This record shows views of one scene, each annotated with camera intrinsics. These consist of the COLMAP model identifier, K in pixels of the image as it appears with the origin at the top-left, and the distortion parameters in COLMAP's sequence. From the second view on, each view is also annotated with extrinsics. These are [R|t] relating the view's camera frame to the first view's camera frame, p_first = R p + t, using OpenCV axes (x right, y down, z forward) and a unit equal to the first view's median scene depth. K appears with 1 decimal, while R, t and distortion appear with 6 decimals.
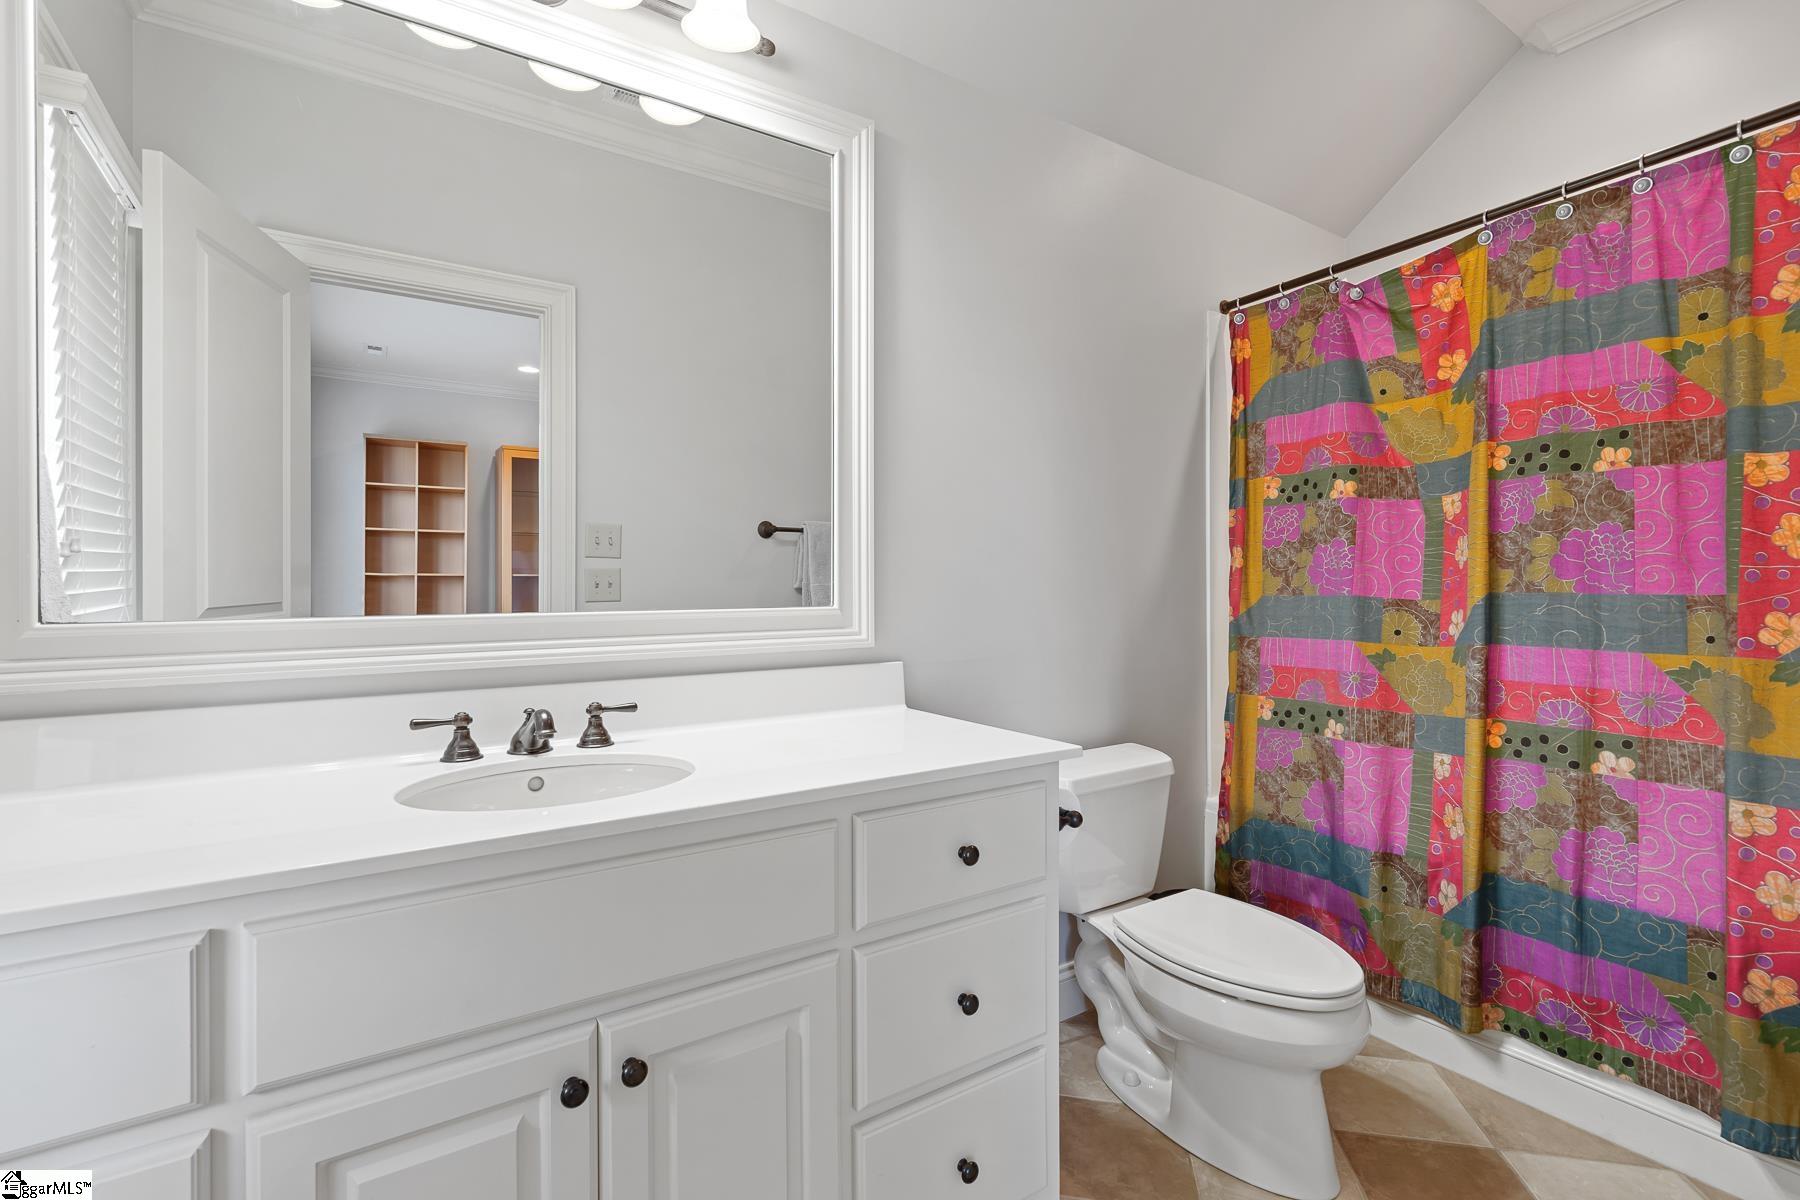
lens RADIAL K [[820.8, 0, 898.8], [0, 820.8, 595.5], [0, 0, 1]] dist [0.017332, 0.000359]
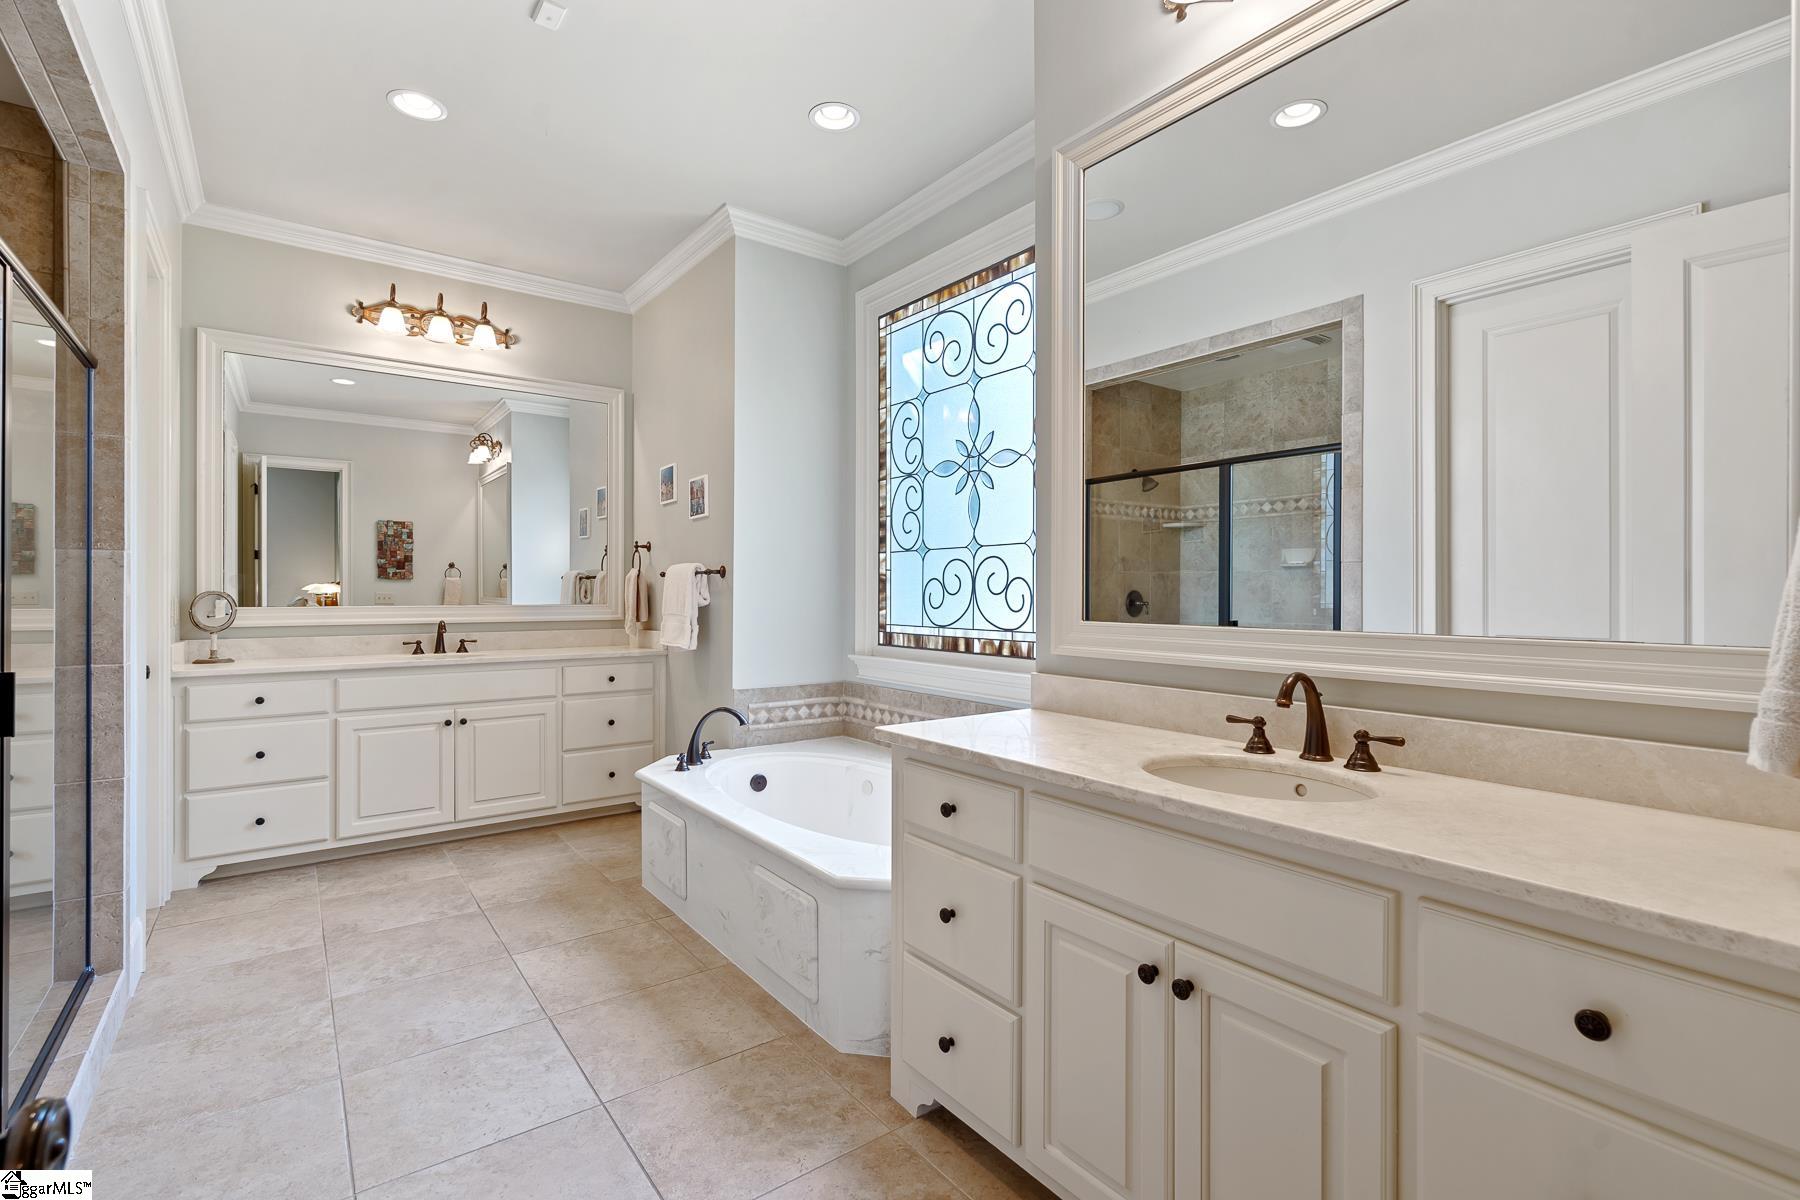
lens RADIAL K [[820.8, 0, 898.0], [0, 820.8, 592.1], [0, 0, 1]] dist [0.017332, 0.000359]
pose [[0.050524, 0.013228, -0.998635, 0.758707], [0.002585, 0.999907, 0.013375, -0.078053], [0.998720, -0.003257, 0.050485, 0.338840]]
